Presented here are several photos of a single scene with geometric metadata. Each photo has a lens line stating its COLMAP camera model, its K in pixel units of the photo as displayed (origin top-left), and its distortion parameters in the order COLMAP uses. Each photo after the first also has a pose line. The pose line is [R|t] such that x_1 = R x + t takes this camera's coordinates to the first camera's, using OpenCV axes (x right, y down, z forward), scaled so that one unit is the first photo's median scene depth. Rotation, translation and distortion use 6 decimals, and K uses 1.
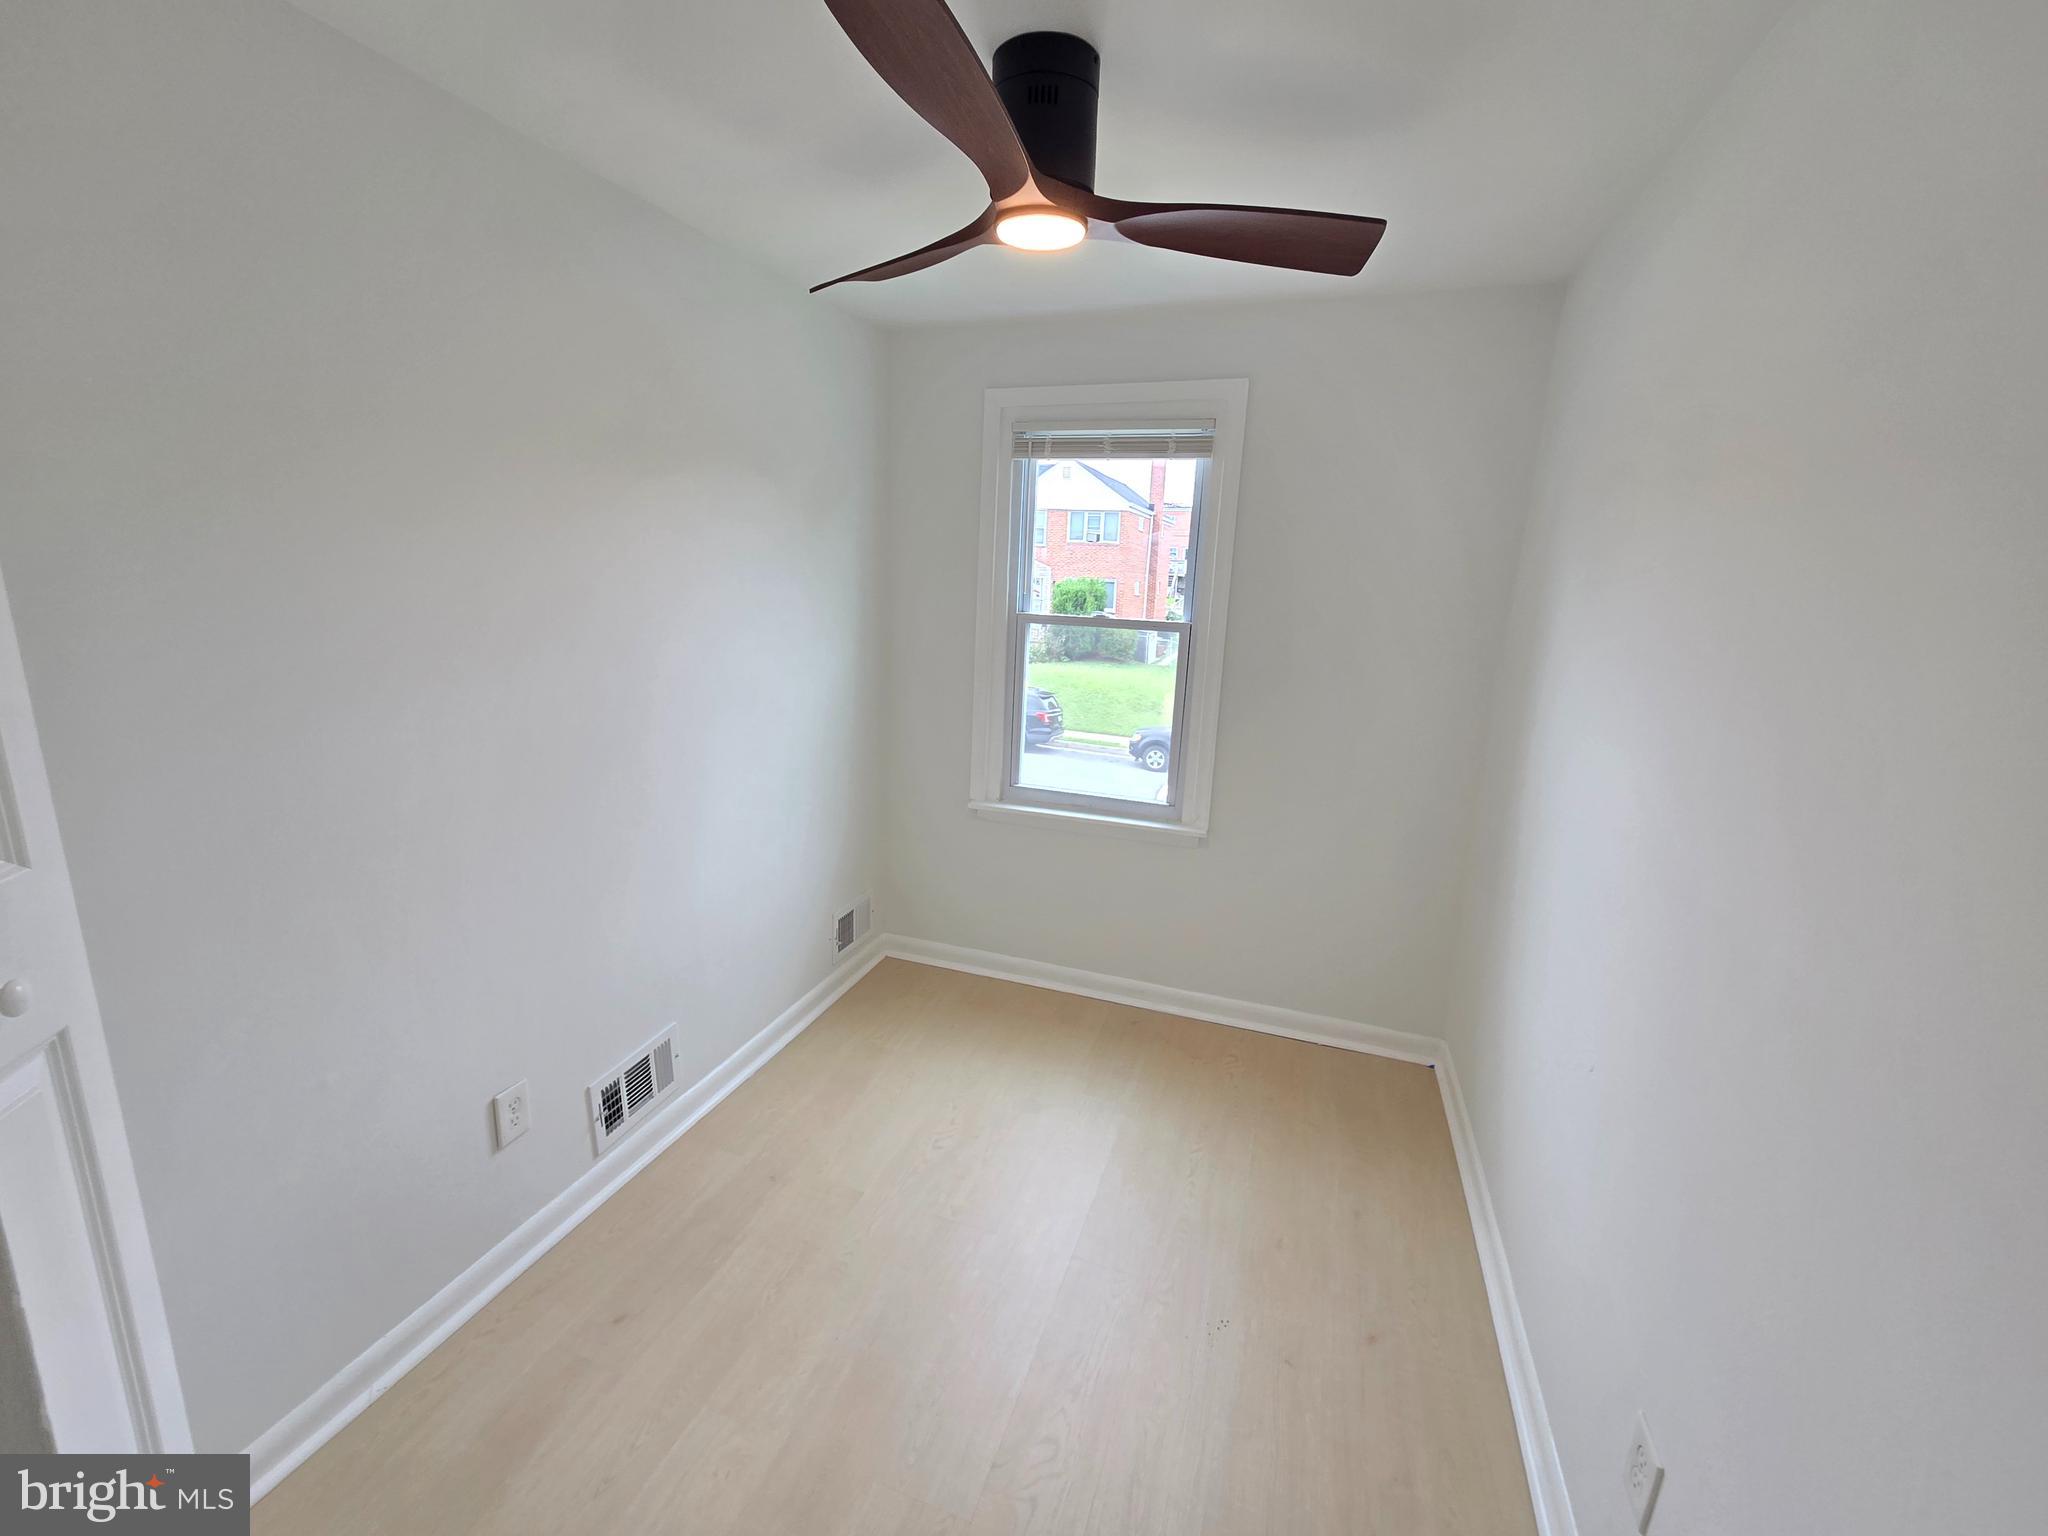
lens RADIAL K [[839.4, 0, 1017.5], [0, 839.4, 758.4], [0, 0, 1]] dist [0.002218, 0.000343]
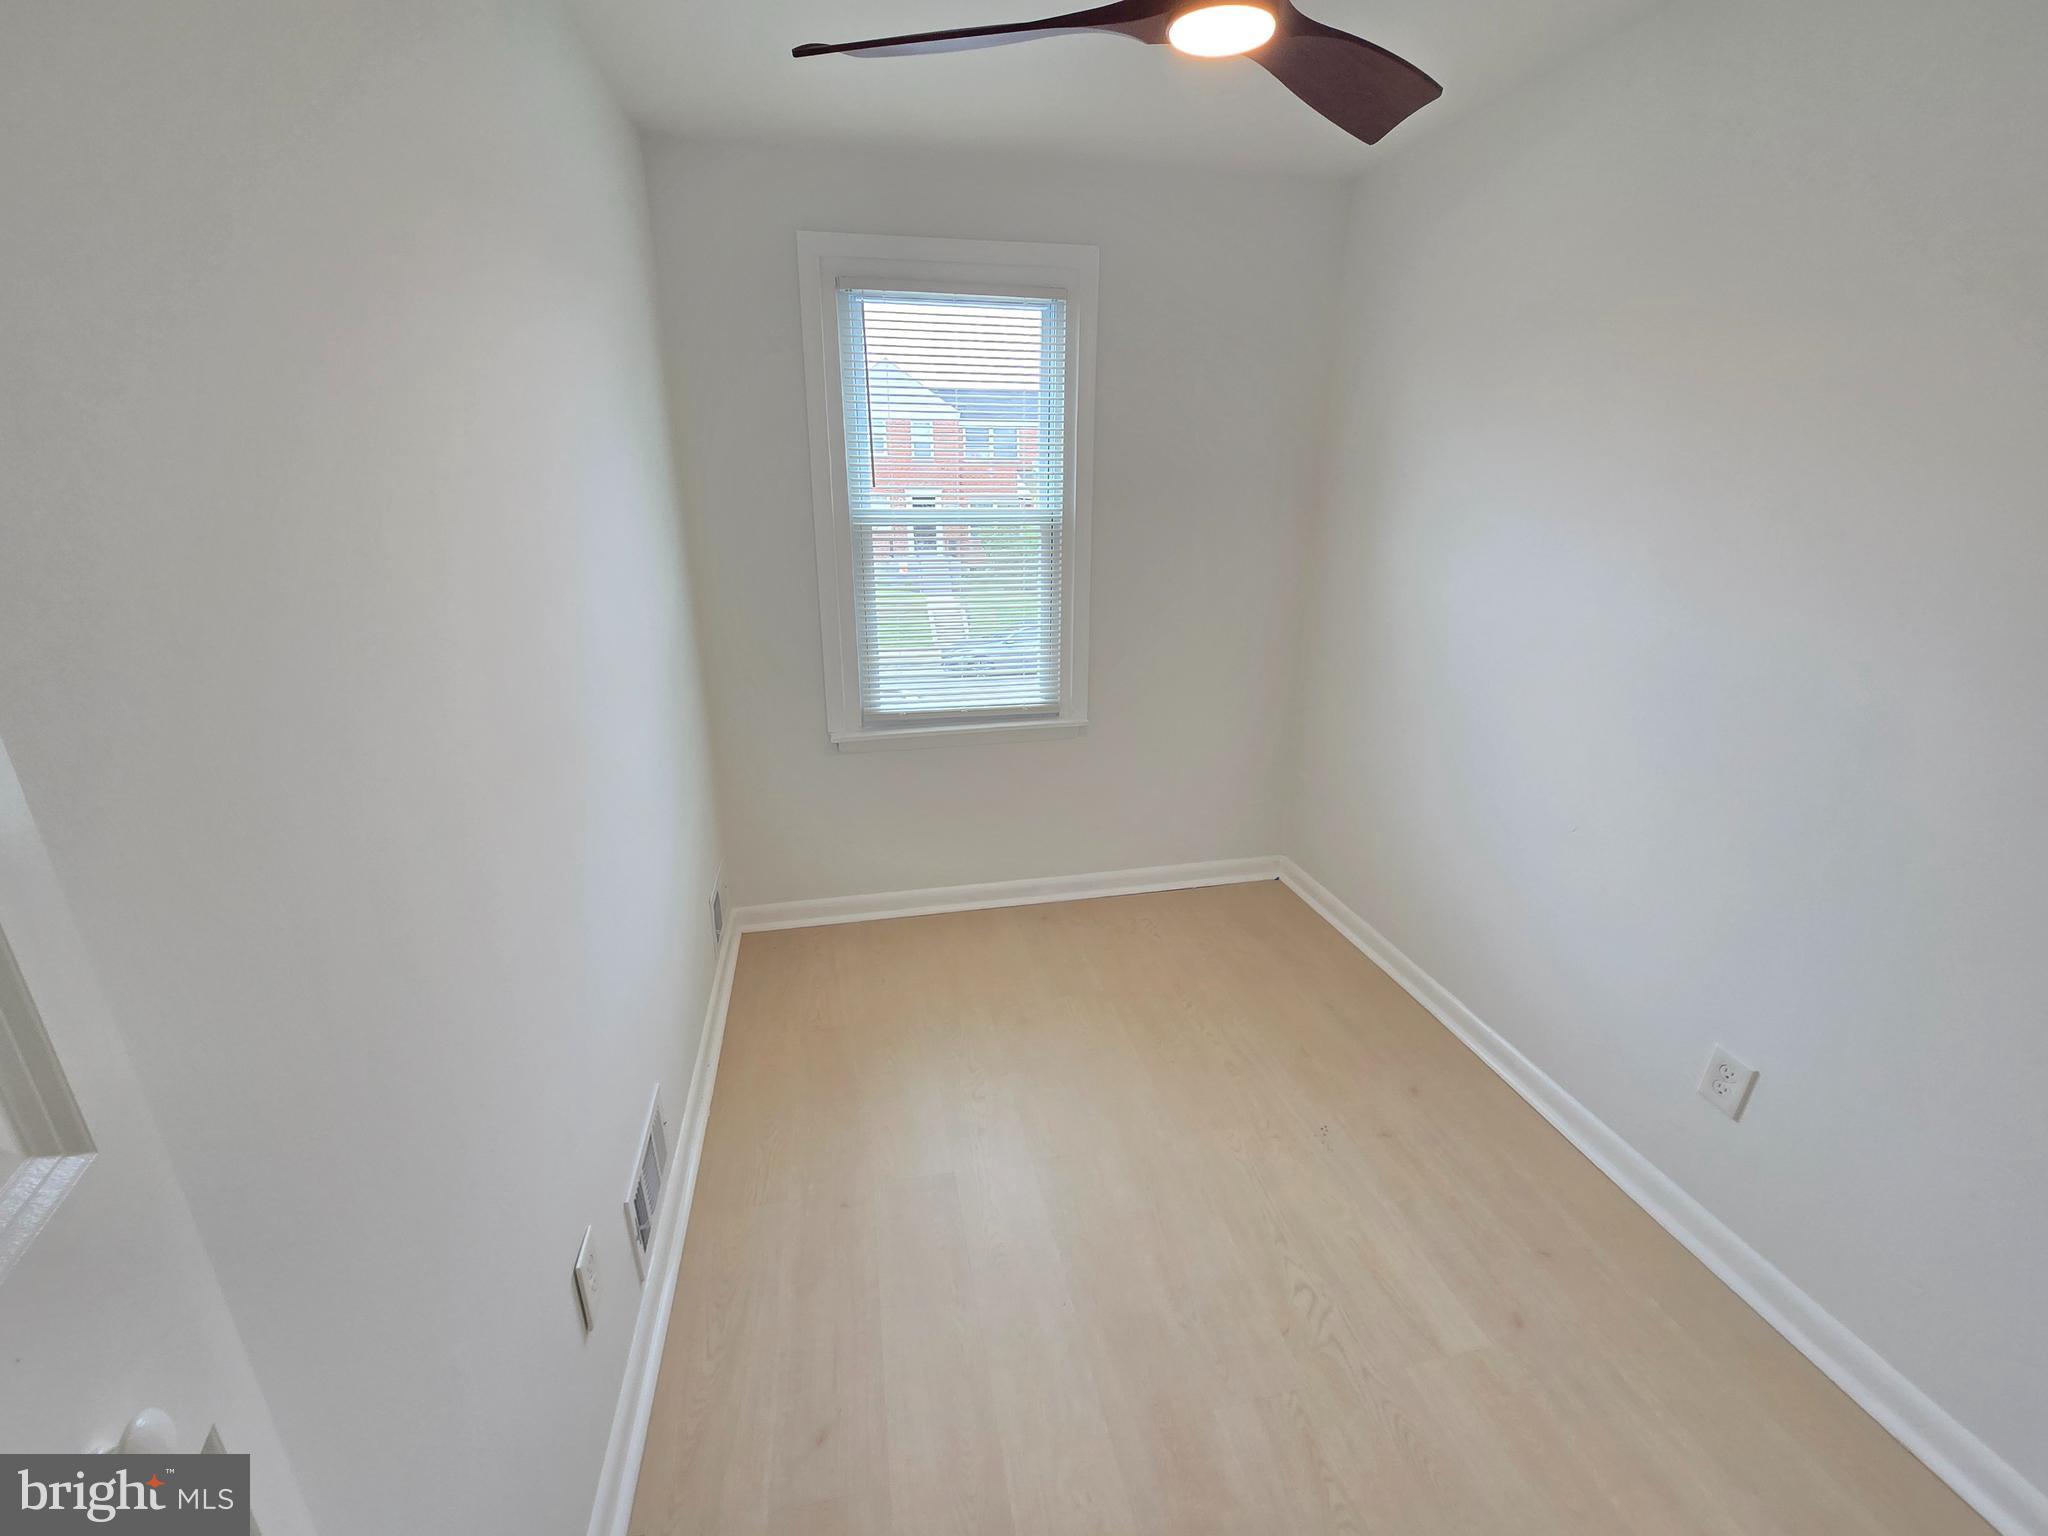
lens RADIAL K [[839.4, 0, 1017.5], [0, 839.4, 758.4], [0, 0, 1]] dist [0.002218, 0.000343]
pose [[0.856522, -0.198893, 0.476248, -0.368783], [0.144668, 0.978292, 0.148376, -0.031636], [-0.495421, -0.058190, 0.866702, 0.168425]]
